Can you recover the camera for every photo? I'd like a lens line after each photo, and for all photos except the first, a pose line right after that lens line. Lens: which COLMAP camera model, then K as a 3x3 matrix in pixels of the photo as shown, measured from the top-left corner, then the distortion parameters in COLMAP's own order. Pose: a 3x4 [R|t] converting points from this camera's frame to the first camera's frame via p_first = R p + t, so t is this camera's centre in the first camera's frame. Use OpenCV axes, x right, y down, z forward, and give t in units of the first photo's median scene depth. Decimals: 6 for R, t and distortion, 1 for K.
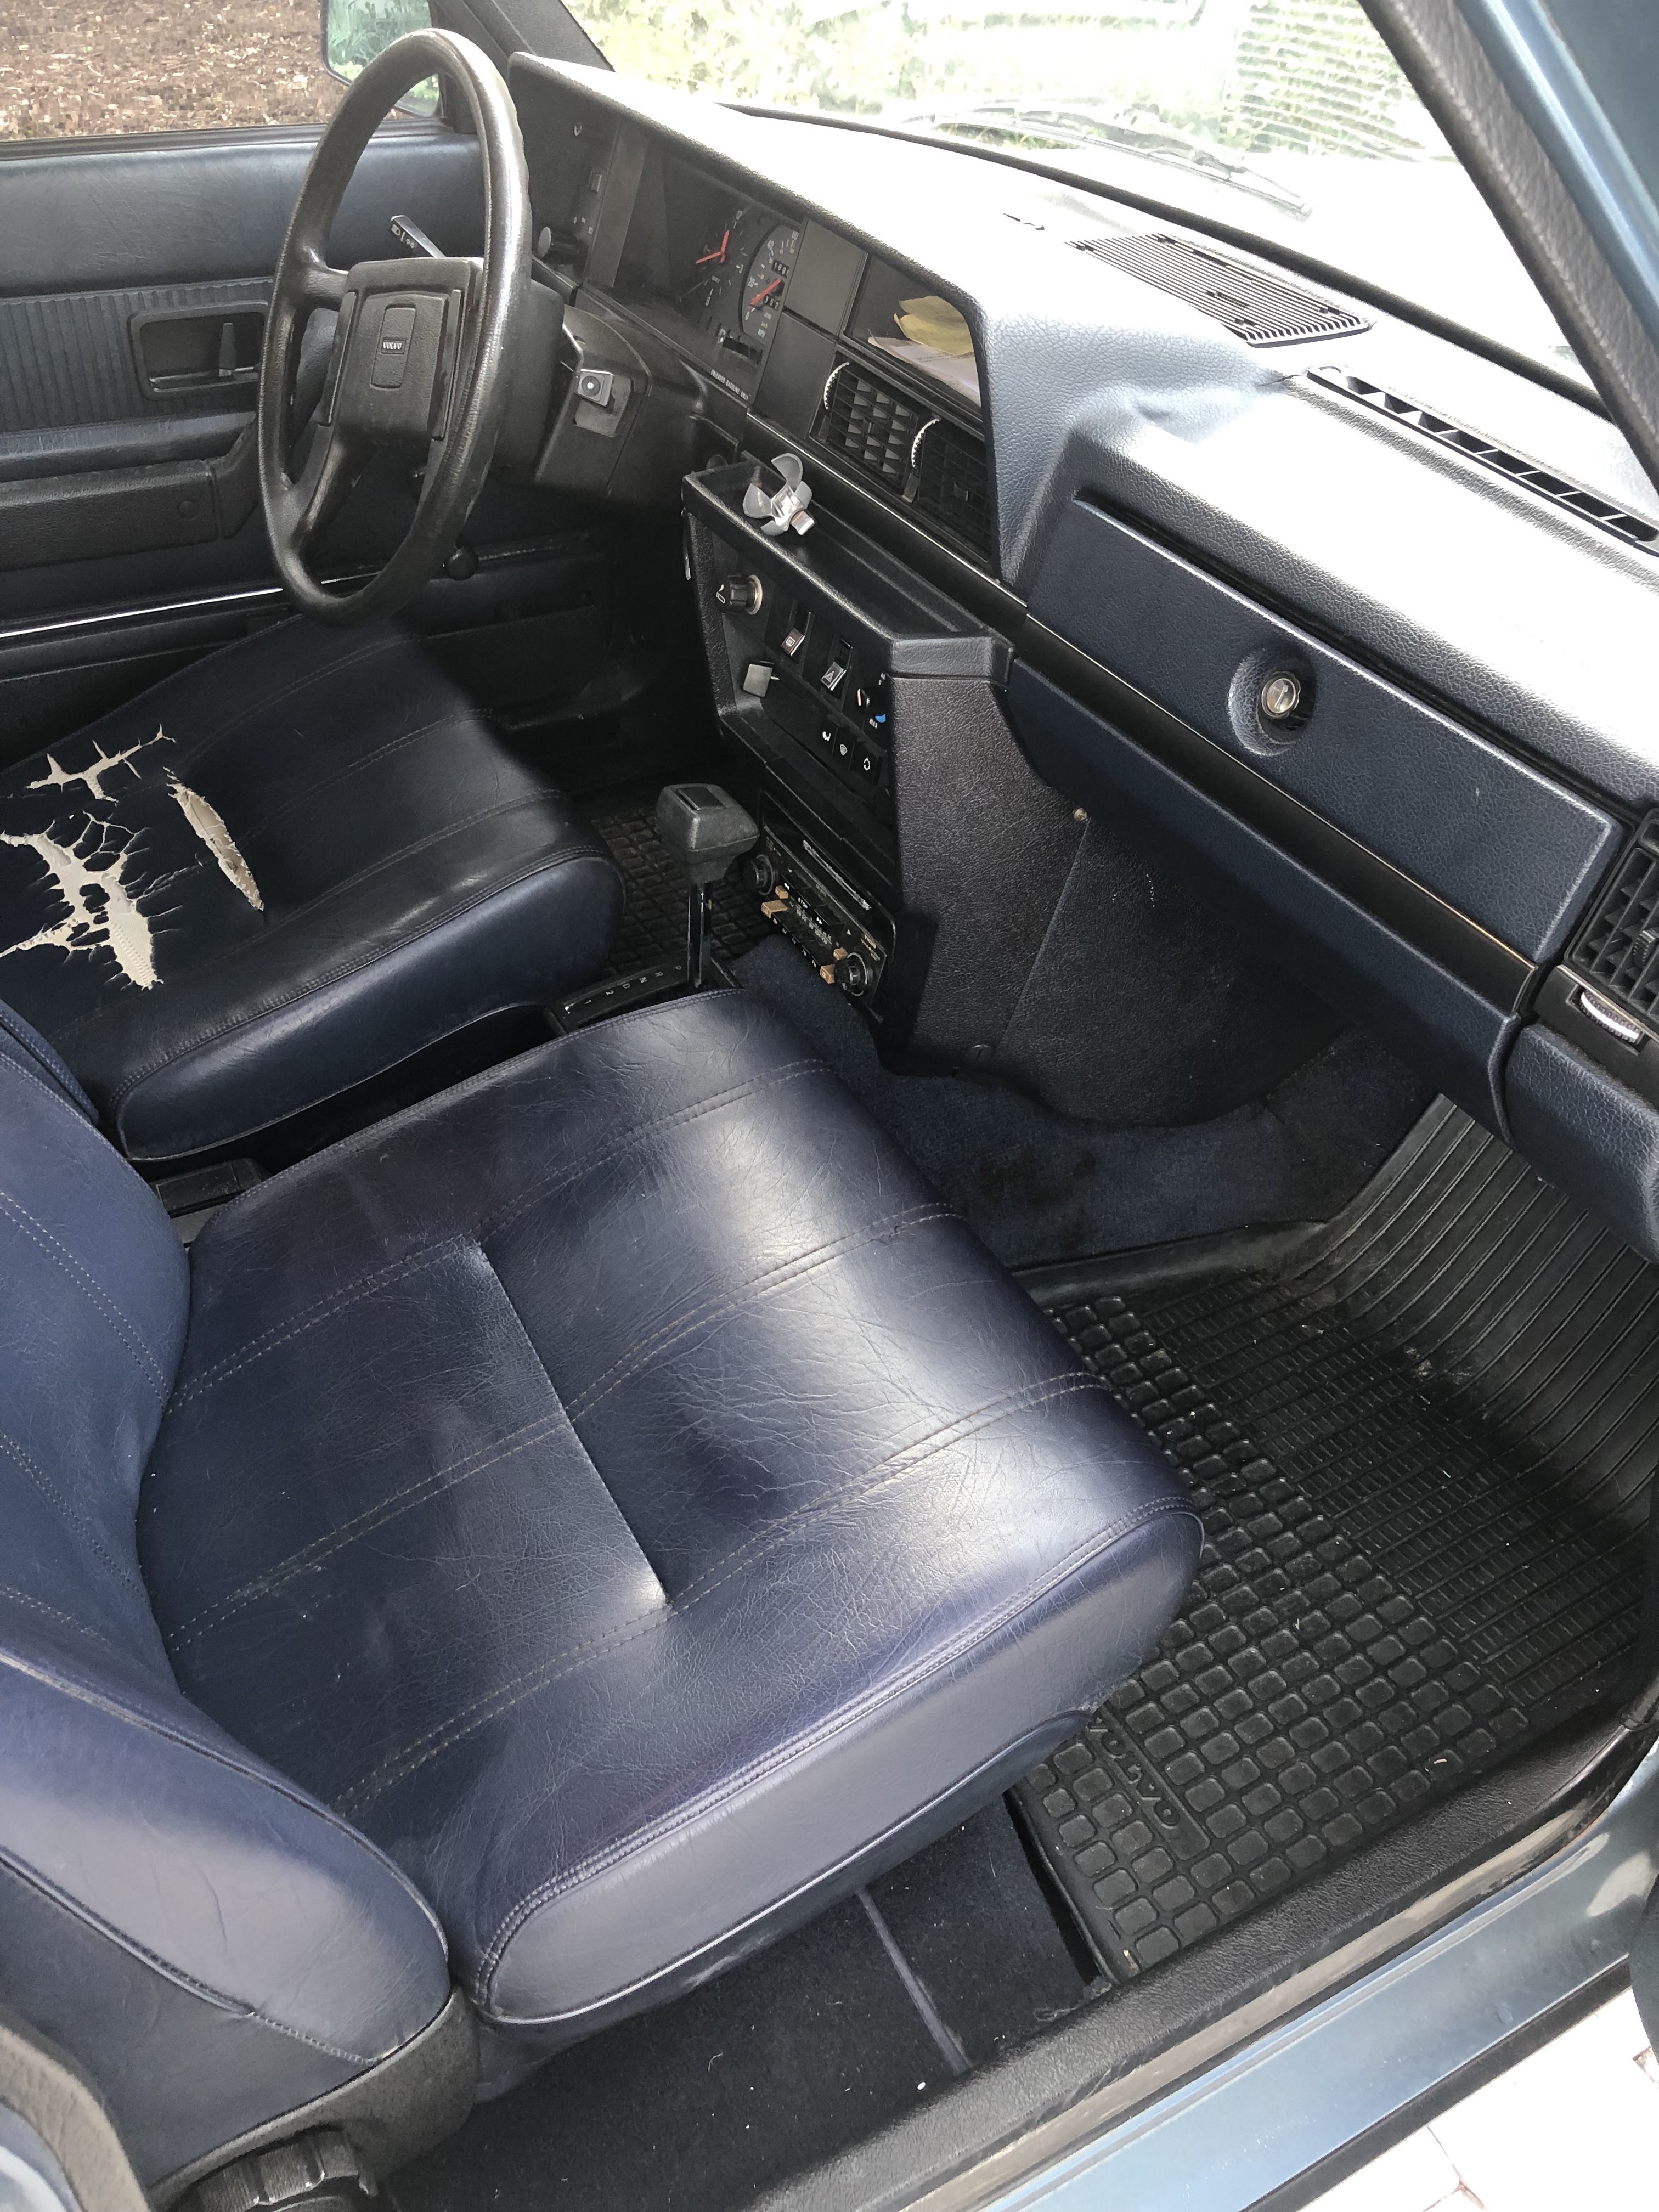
lens RADIAL K [[1829.5, 0, 821.9], [0, 1829.5, 1113.9], [0, 0, 1]] dist [0.011872, 0.007497]
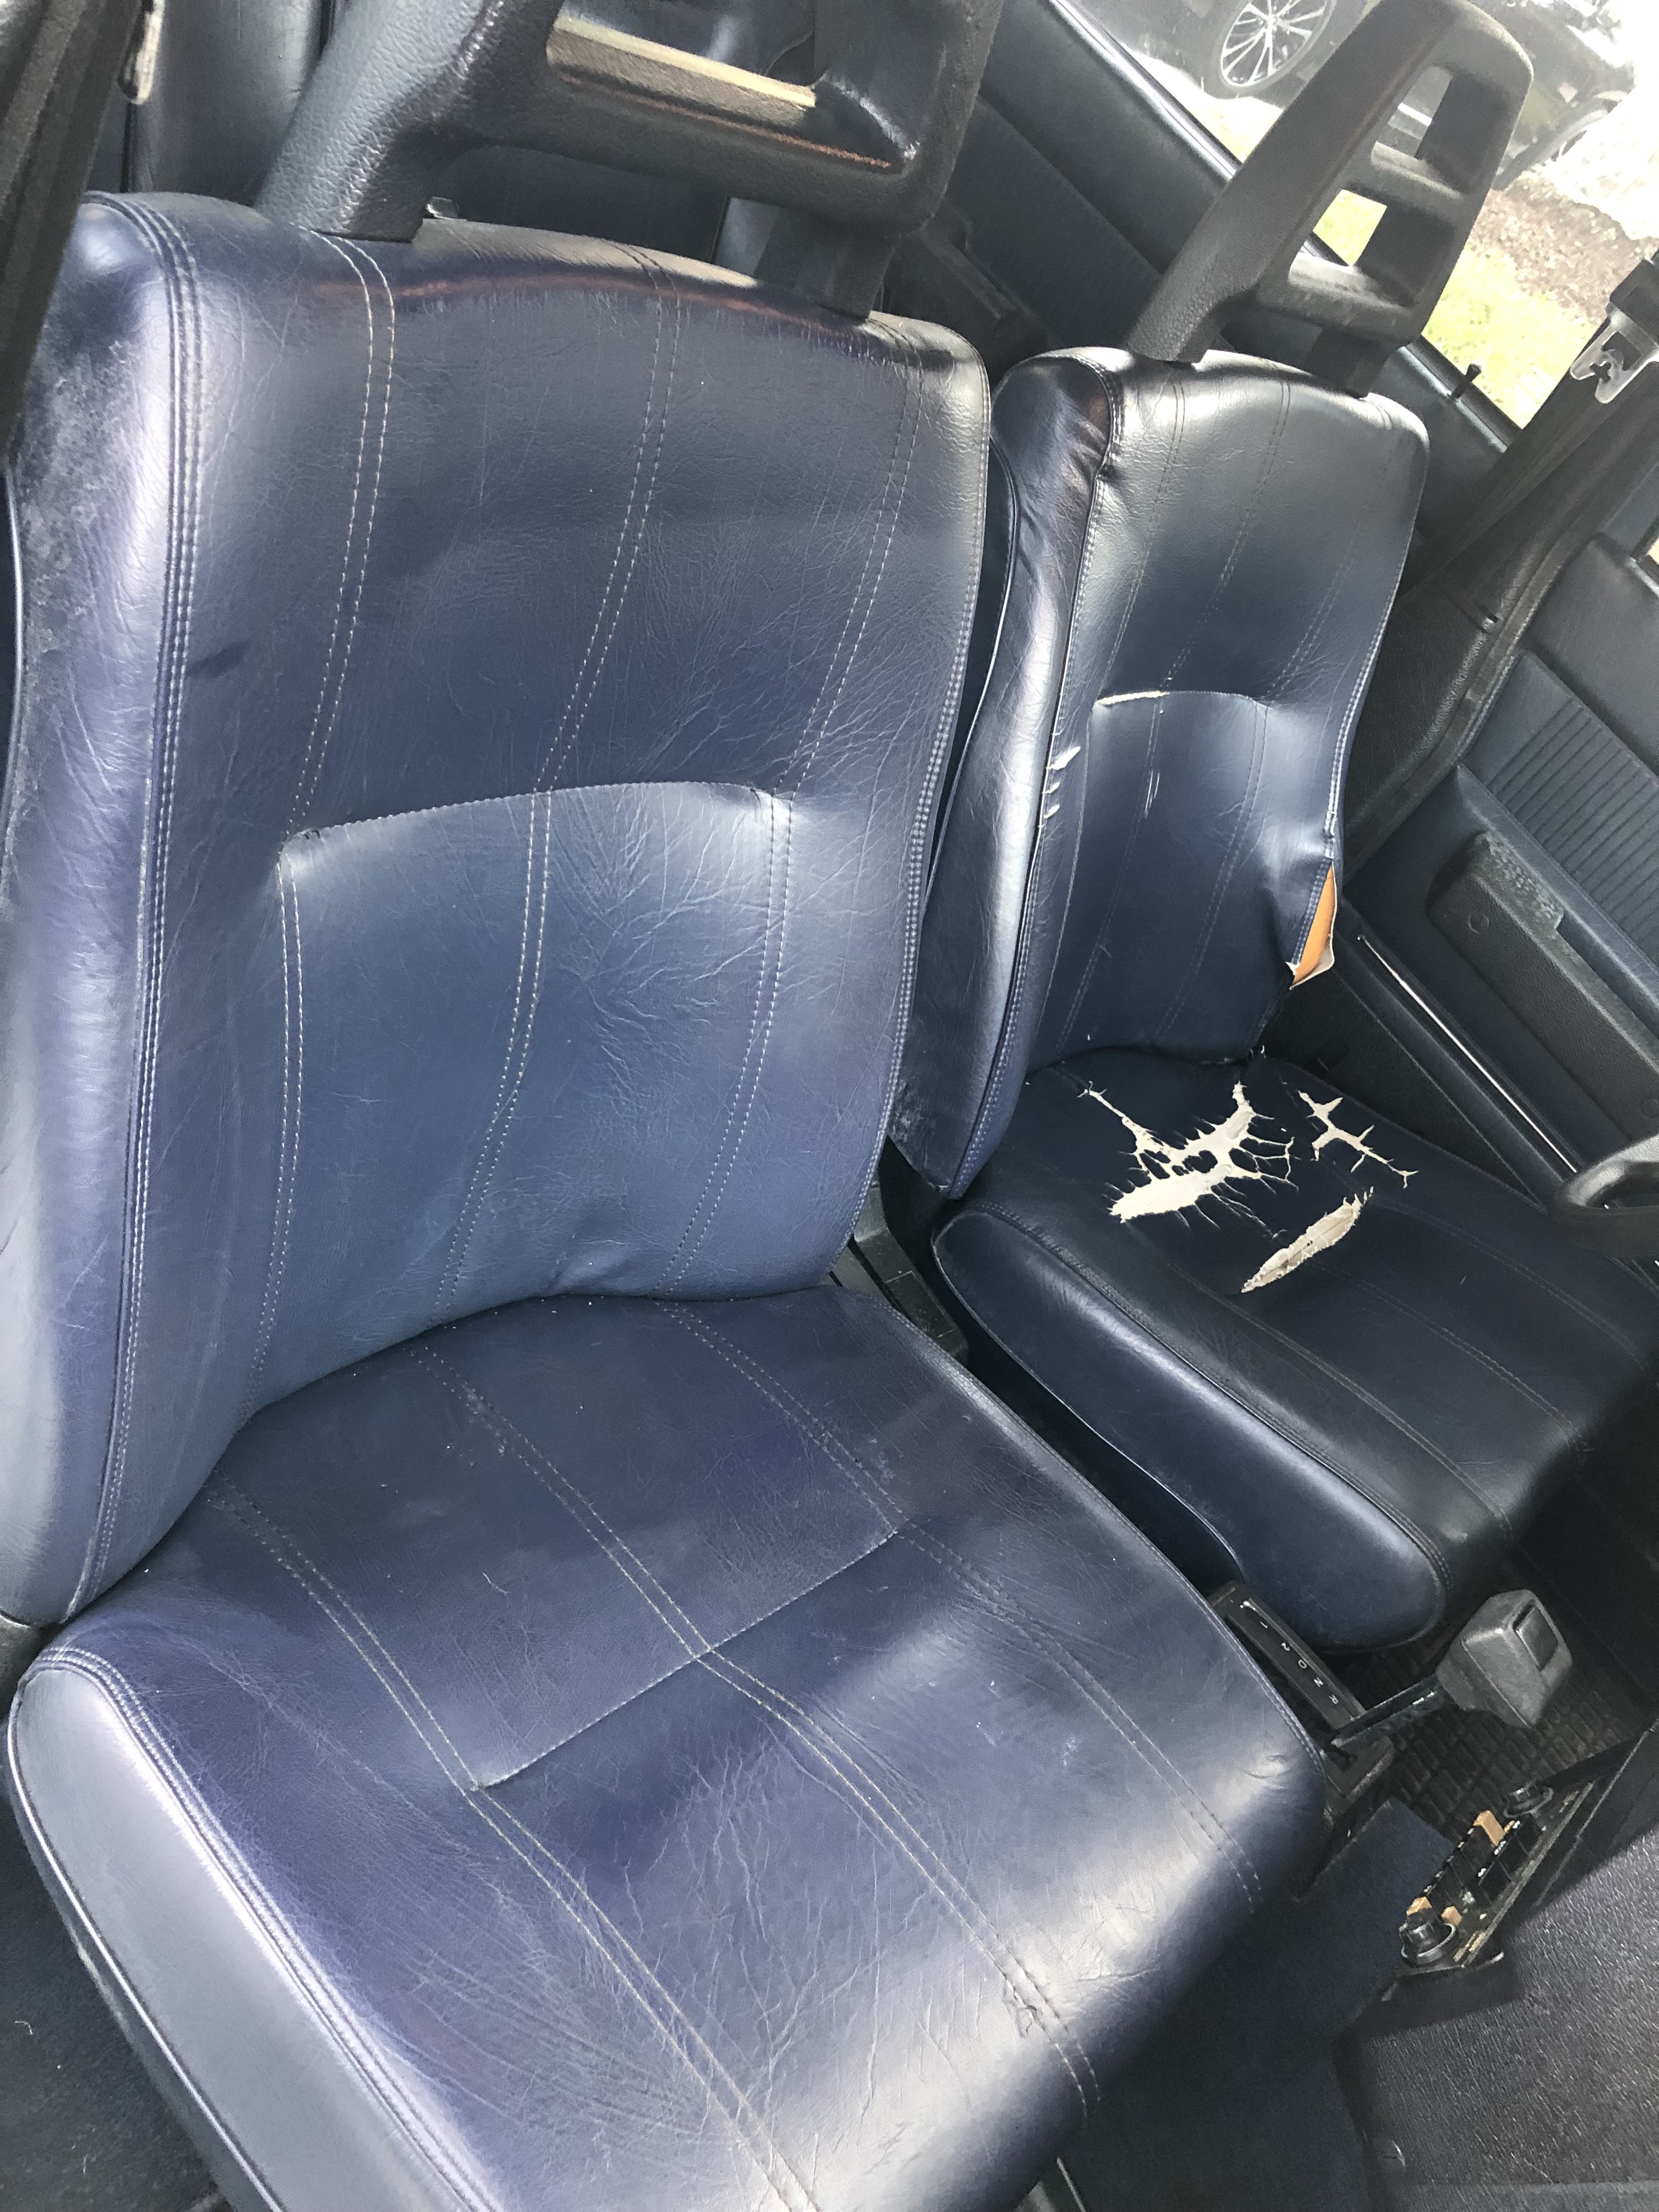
lens RADIAL K [[1829.5, 0, 823.2], [0, 1829.5, 1109.1], [0, 0, 1]] dist [0.011872, 0.007497]
pose [[0.219481, 0.738811, -0.637171, 0.175572], [-0.911964, 0.387402, 0.135062, -0.077647], [0.346627, 0.551433, 0.758796, 0.159428]]
